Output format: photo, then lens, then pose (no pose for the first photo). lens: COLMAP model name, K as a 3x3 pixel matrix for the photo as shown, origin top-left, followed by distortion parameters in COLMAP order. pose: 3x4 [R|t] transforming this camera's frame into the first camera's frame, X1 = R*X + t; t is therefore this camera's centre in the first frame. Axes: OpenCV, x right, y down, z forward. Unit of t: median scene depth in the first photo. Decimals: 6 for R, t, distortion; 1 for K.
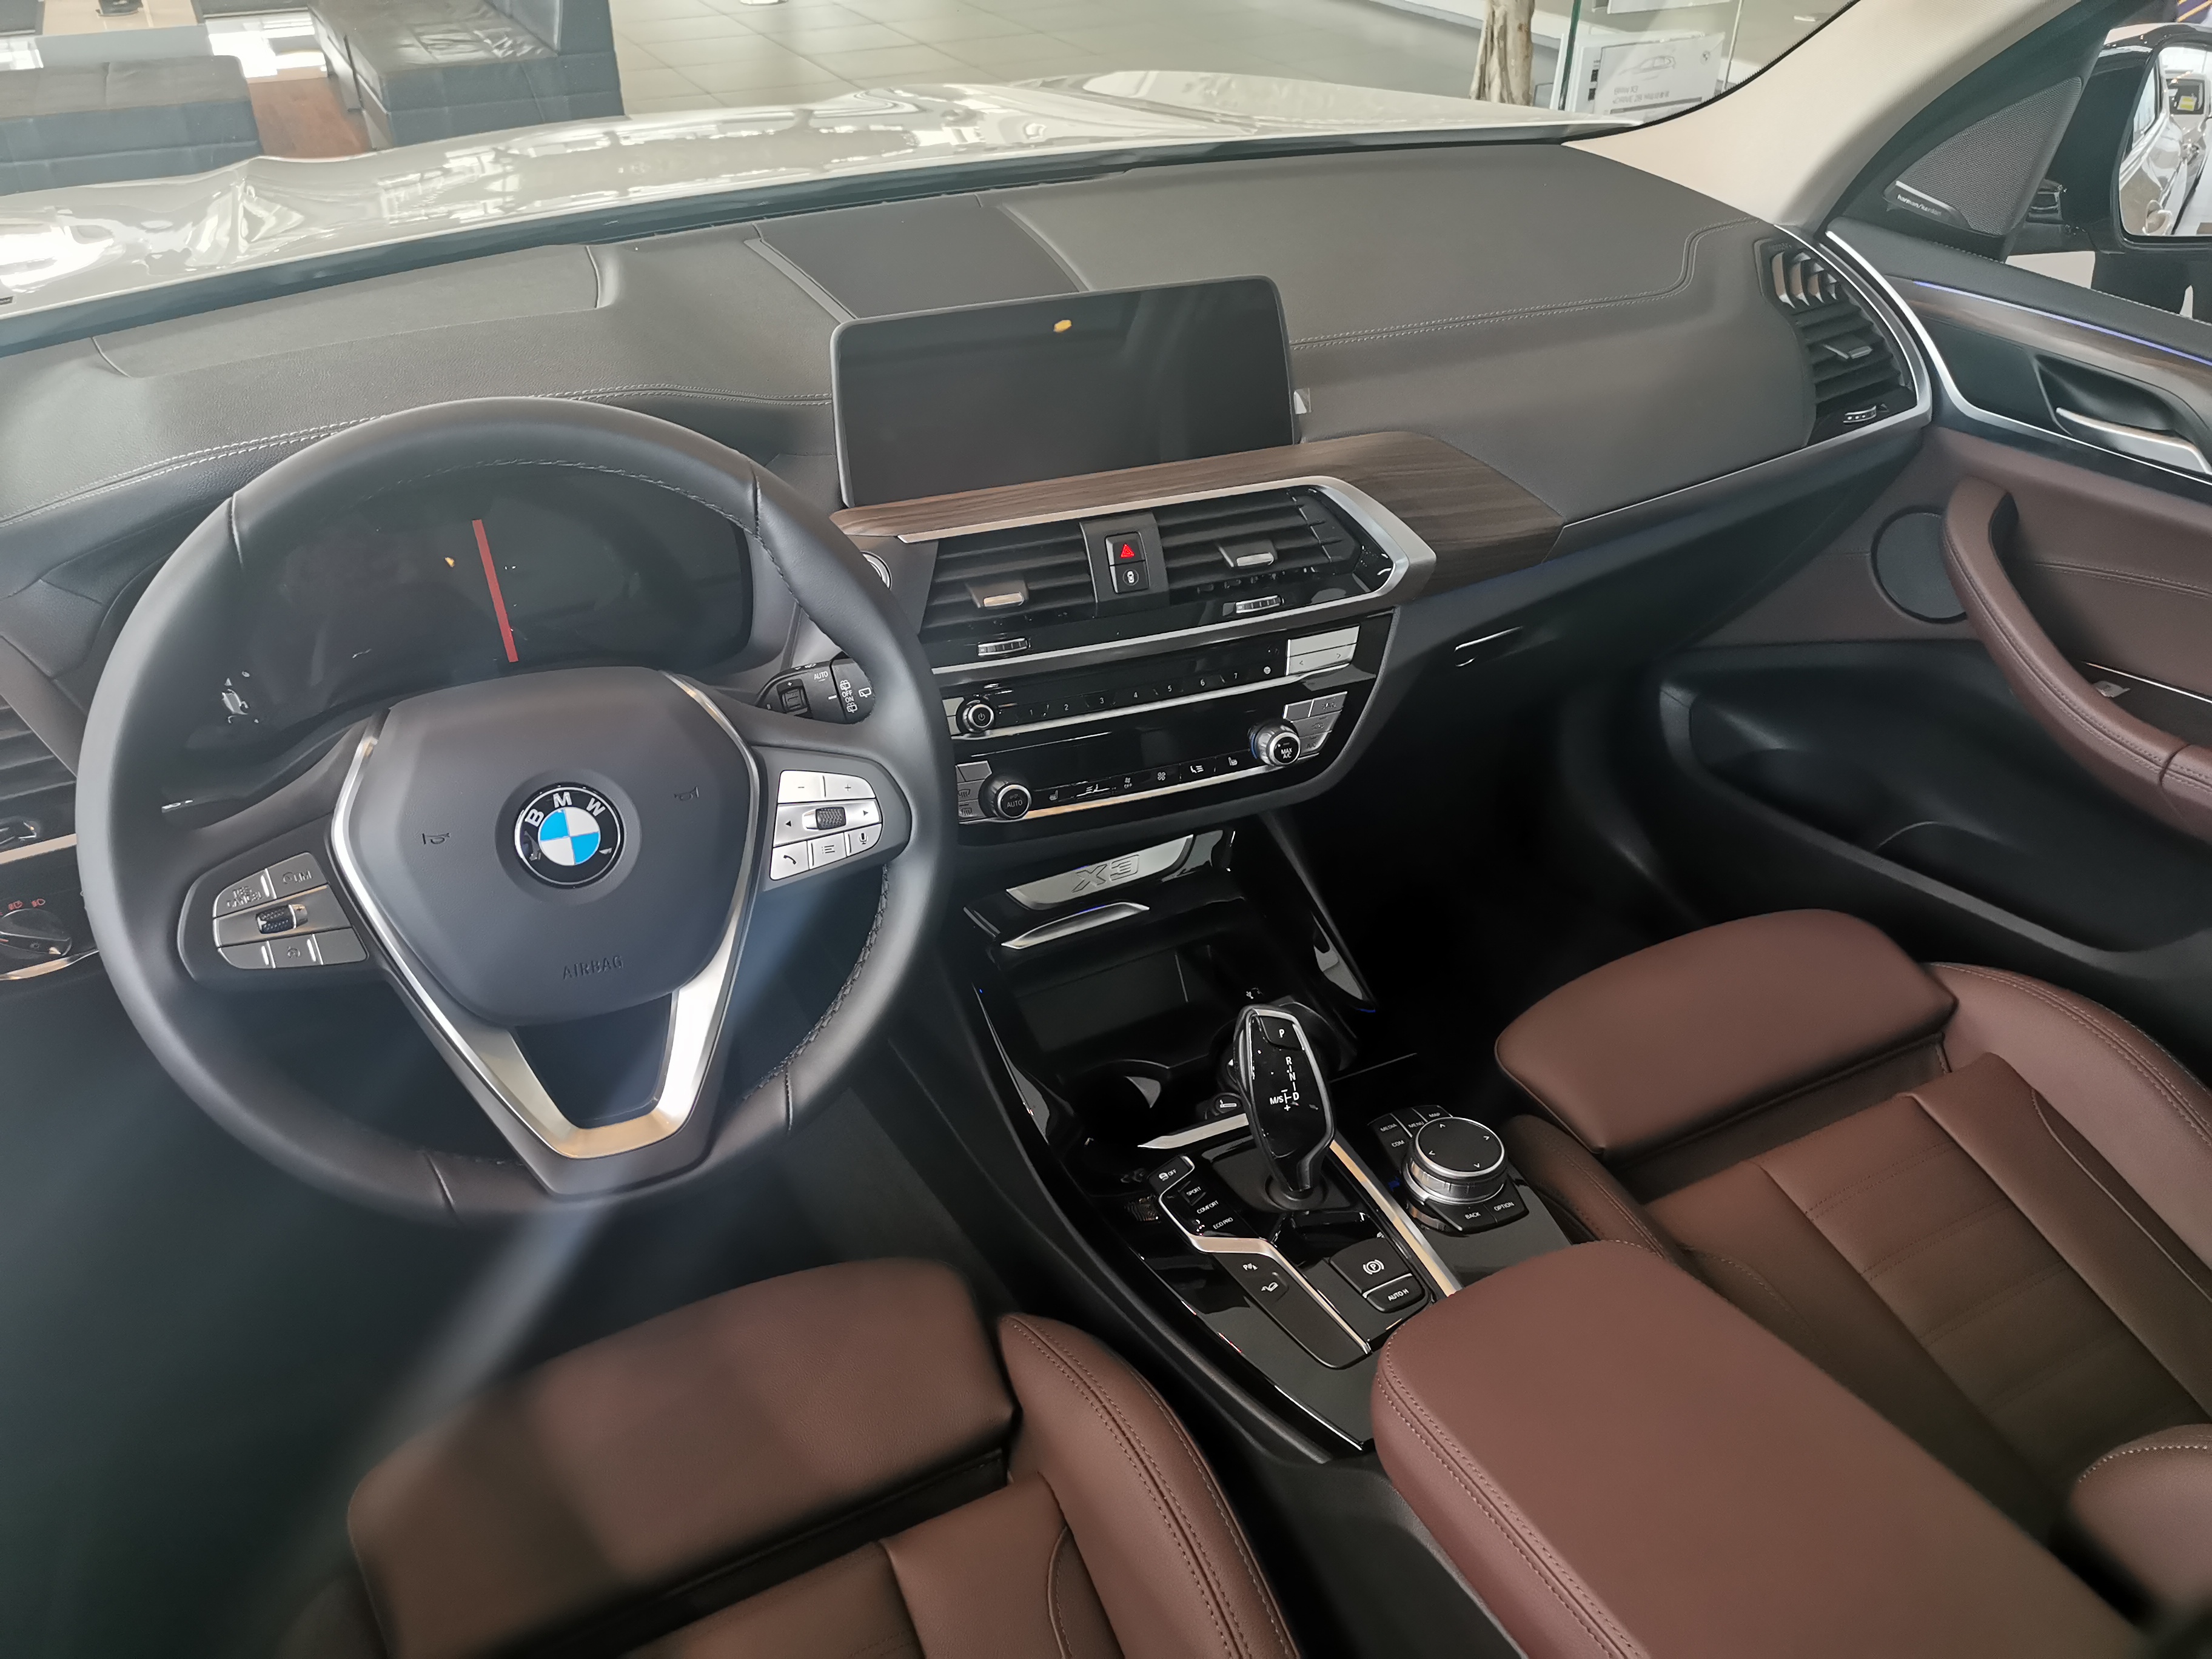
lens RADIAL K [[1718.6, 0, 1100.1], [0, 1718.6, 827.8], [0, 0, 1]] dist [0.060244, -0.070455]
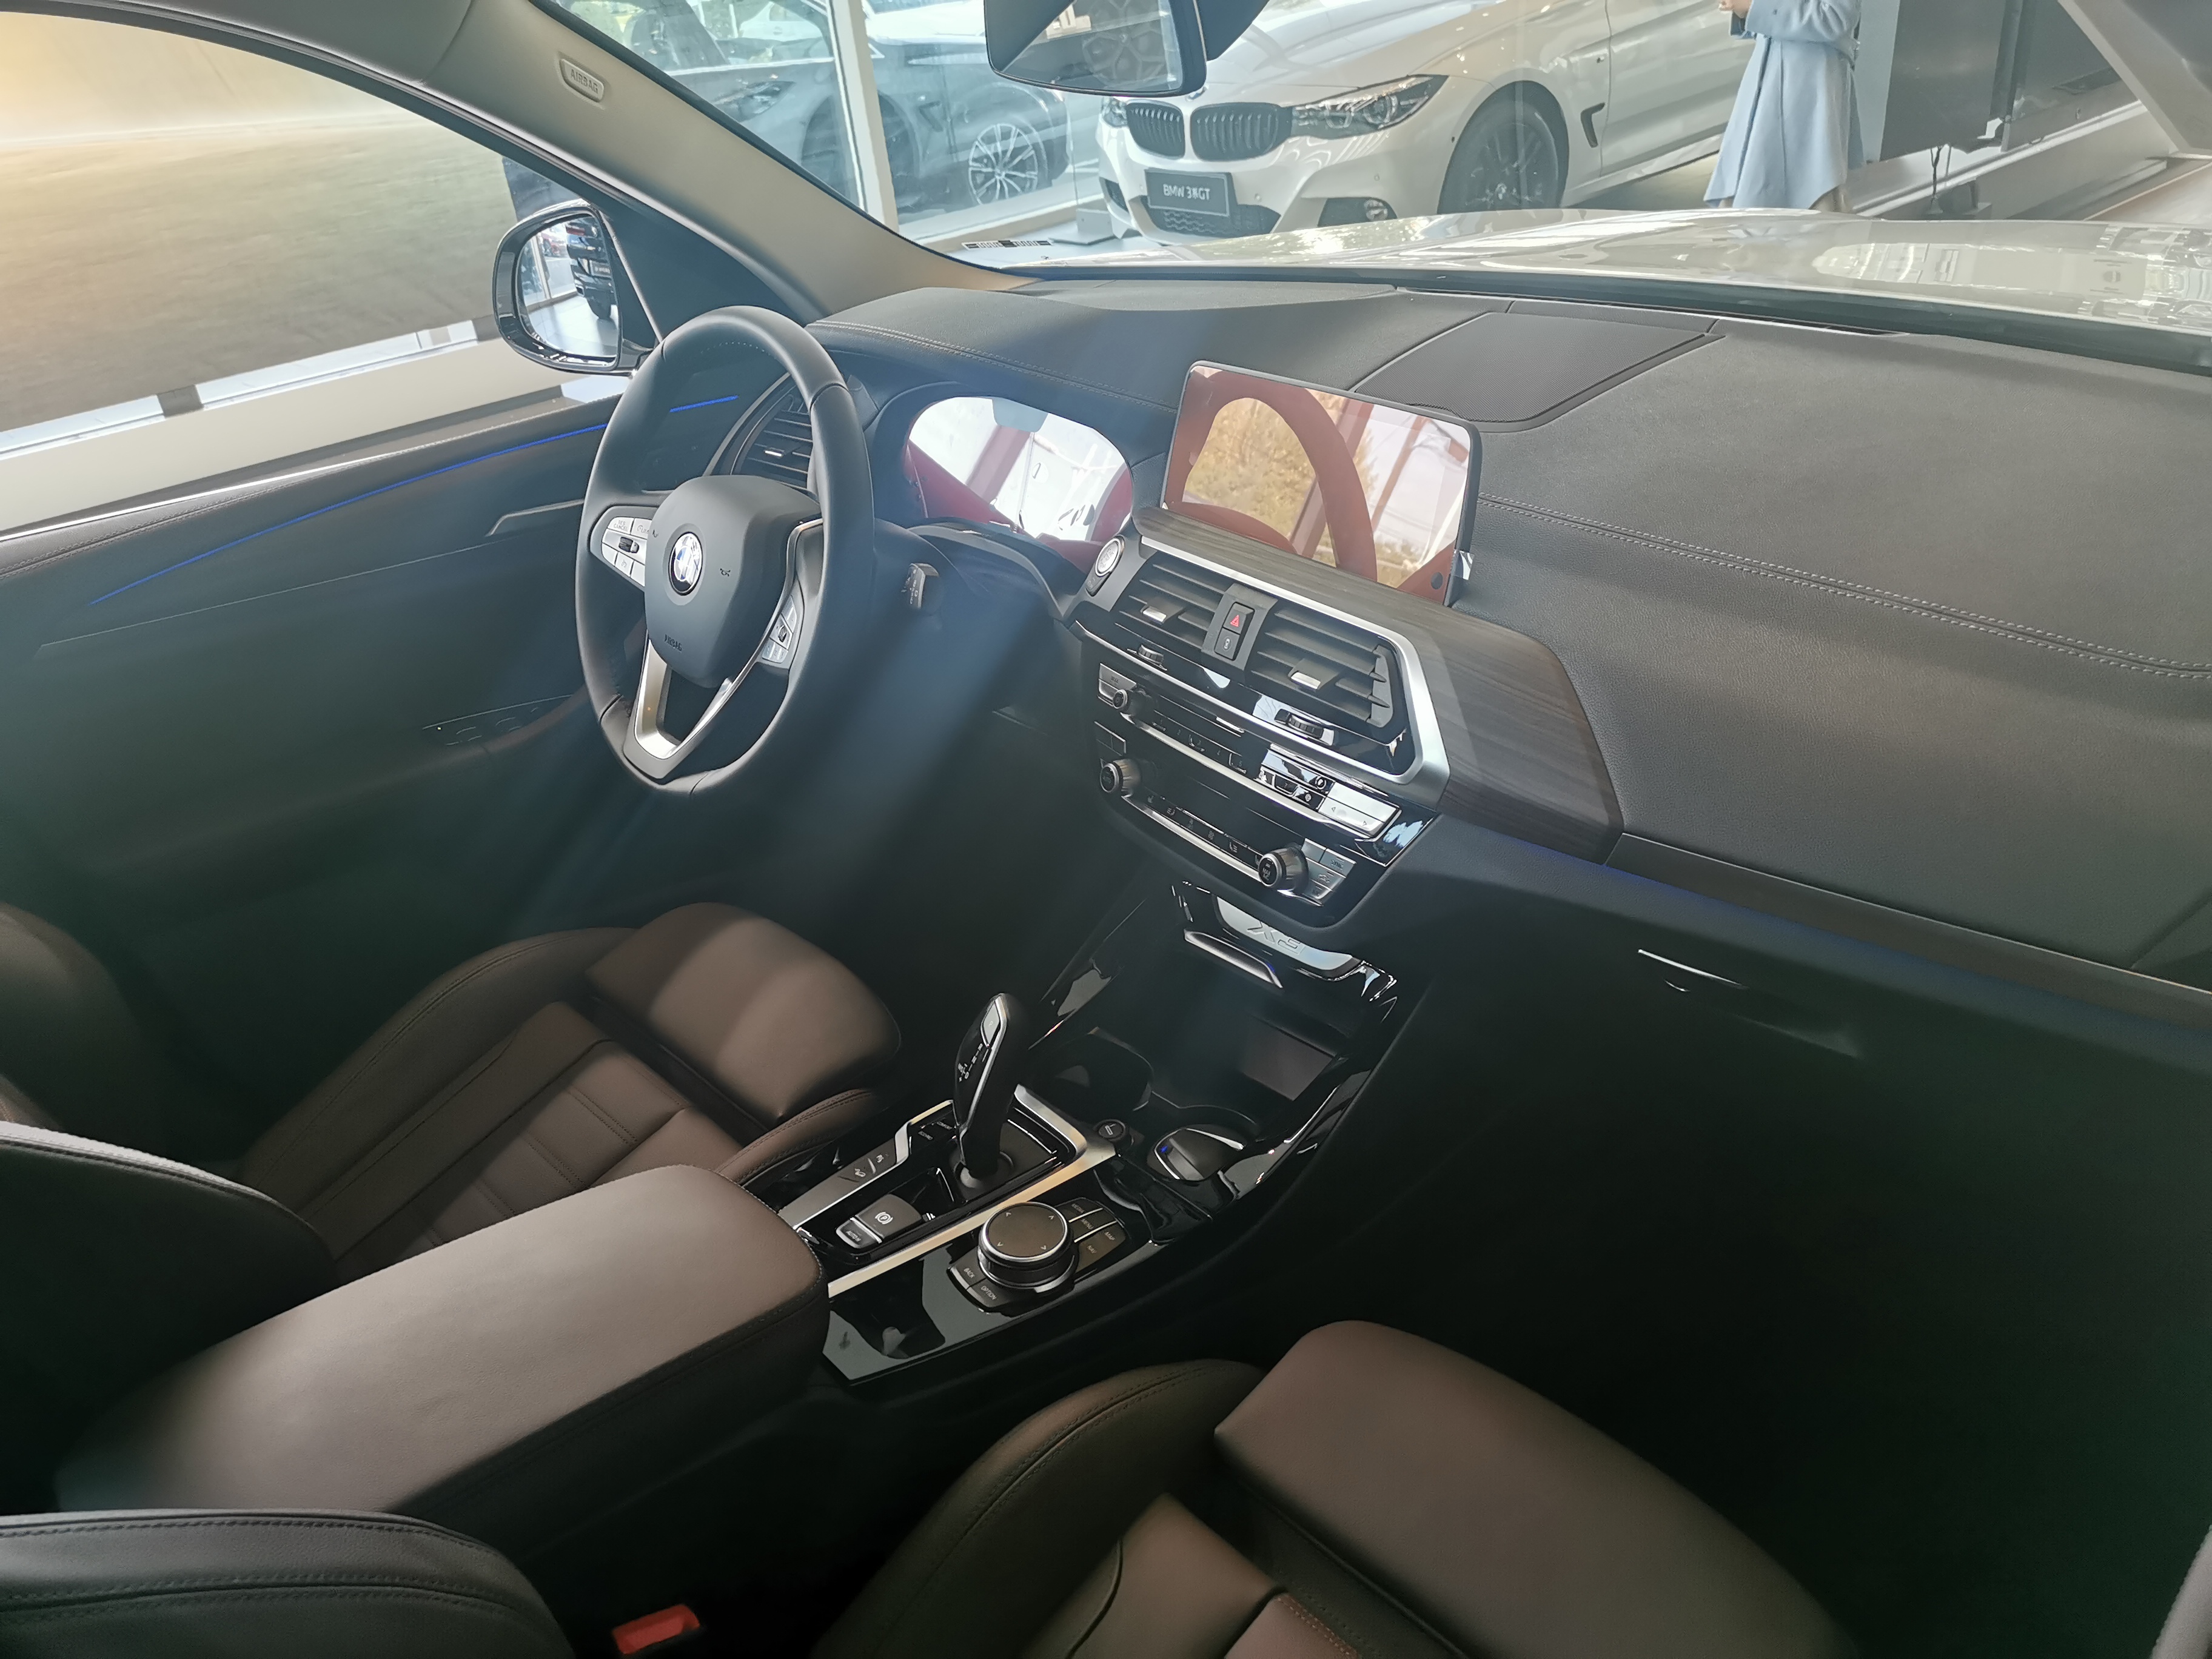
lens RADIAL K [[1718.6, 0, 1100.1], [0, 1718.6, 827.8], [0, 0, 1]] dist [0.060244, -0.070455]
pose [[0.335801, 0.459726, -0.822125, 0.936049], [-0.510875, 0.822171, 0.251082, -0.276749], [0.791356, 0.335689, 0.510949, 0.398504]]
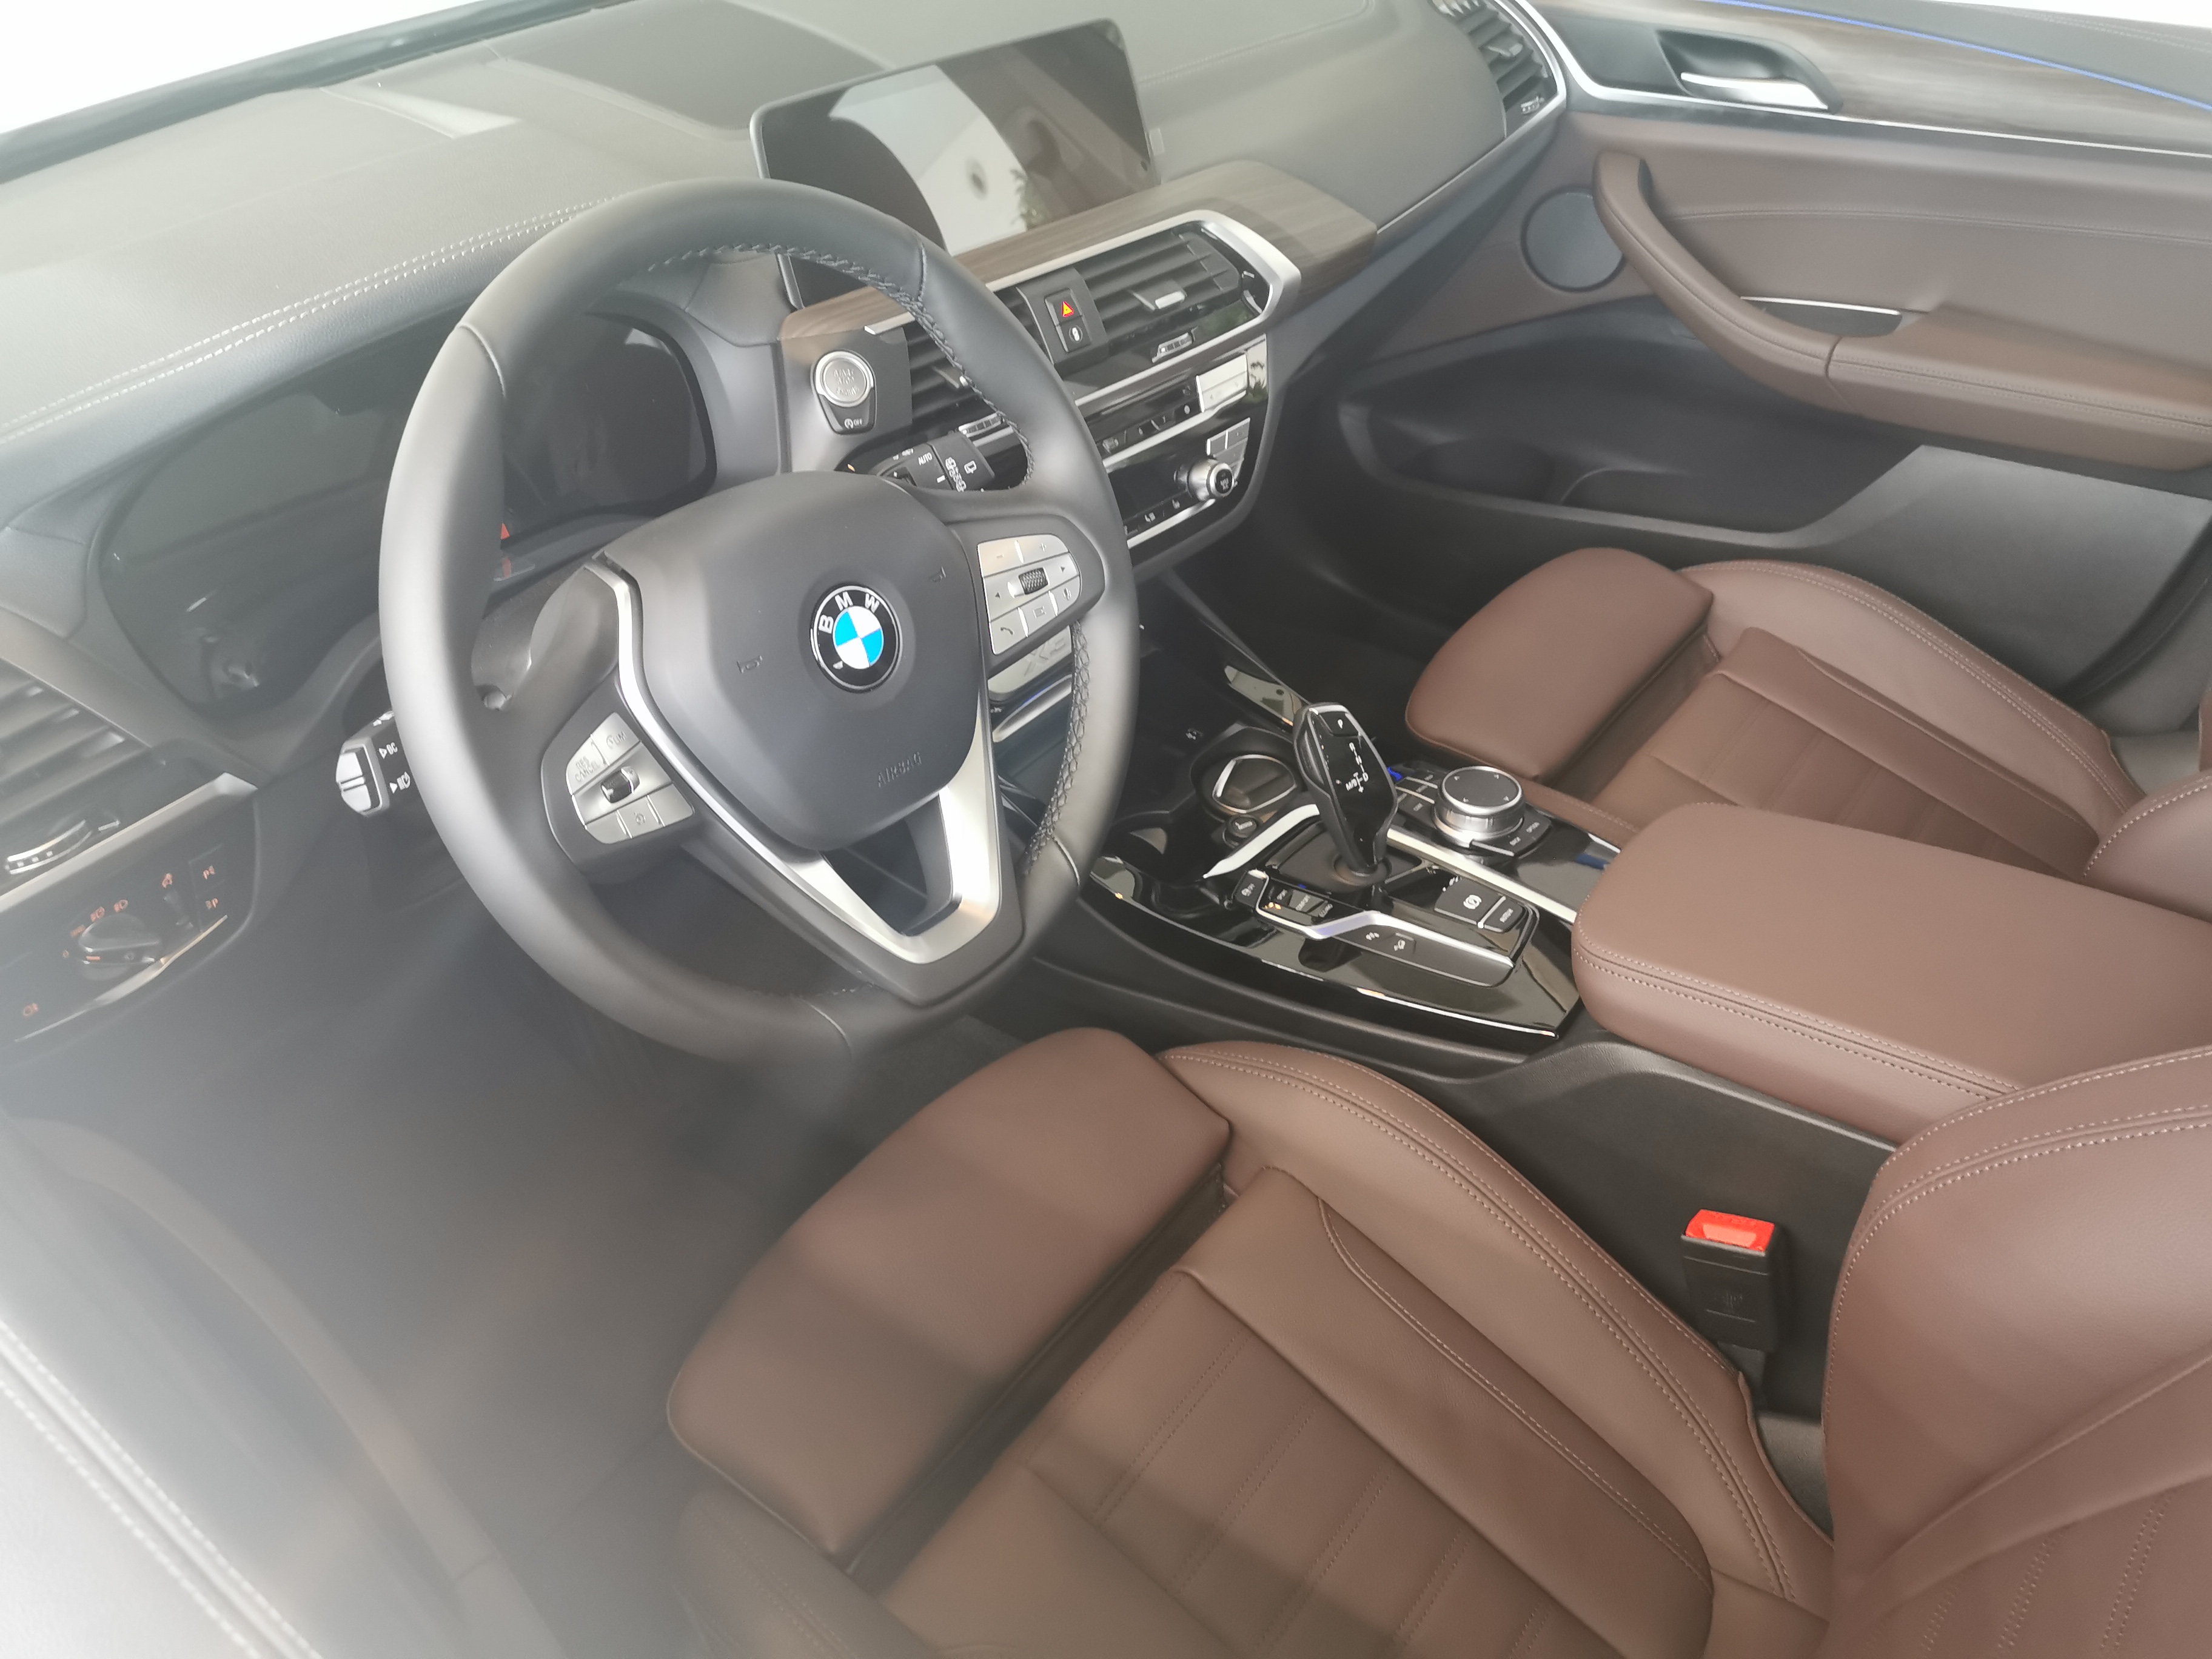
lens RADIAL K [[1718.6, 0, 1100.1], [0, 1718.6, 827.8], [0, 0, 1]] dist [0.060244, -0.070455]
pose [[0.906505, -0.266375, 0.327555, -0.370118], [0.242276, 0.963591, 0.113115, 0.021891], [-0.345761, -0.023181, 0.938036, 0.037504]]
